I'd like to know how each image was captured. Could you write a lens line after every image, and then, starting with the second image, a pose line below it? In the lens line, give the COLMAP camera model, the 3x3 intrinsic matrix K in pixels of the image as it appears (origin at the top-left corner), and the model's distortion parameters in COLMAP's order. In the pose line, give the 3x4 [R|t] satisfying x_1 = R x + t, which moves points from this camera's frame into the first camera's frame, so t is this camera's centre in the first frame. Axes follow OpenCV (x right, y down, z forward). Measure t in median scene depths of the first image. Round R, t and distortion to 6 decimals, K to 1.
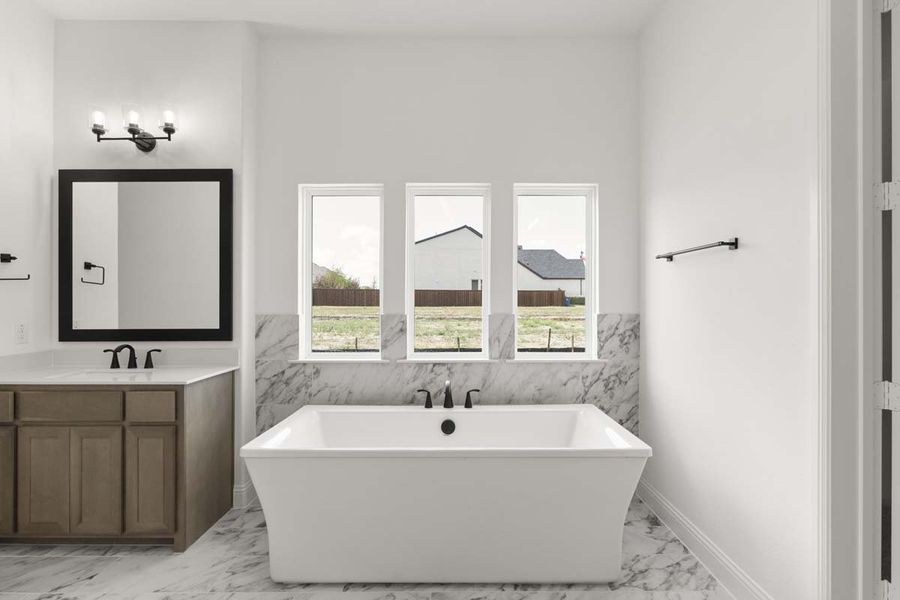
lens RADIAL K [[435.1, 0, 451.5], [0, 435.1, 319.9], [0, 0, 1]] dist [0.001608, 0.000015]
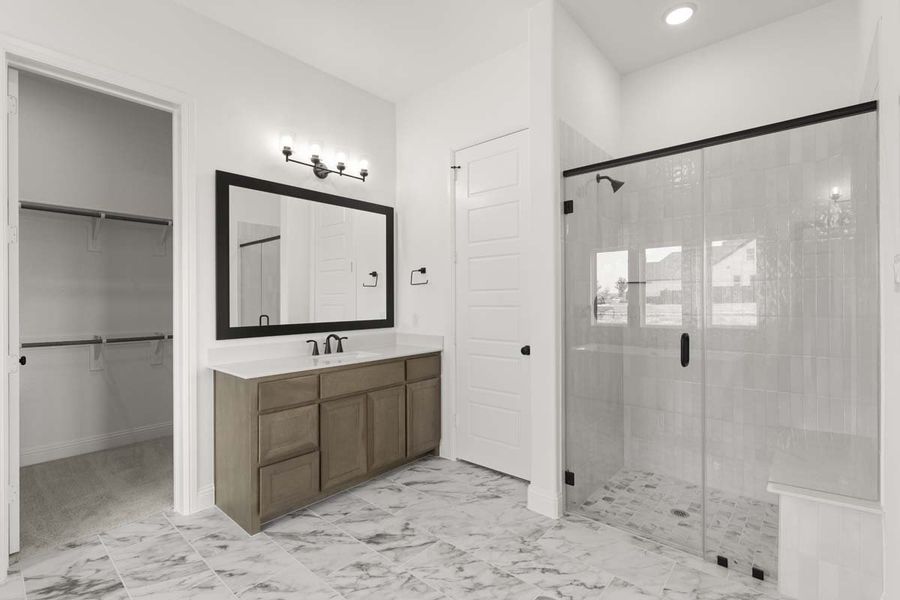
lens RADIAL K [[415.9, 0, 450.0], [0, 415.9, 300.0], [0, 0, 1]] dist [-0.000254, 0.000024]
pose [[0.660298, -0.003907, 0.750994, -1.384948], [0.035979, 0.999003, -0.026437, 0.002548], [-0.750142, 0.044476, 0.659780, -0.037398]]
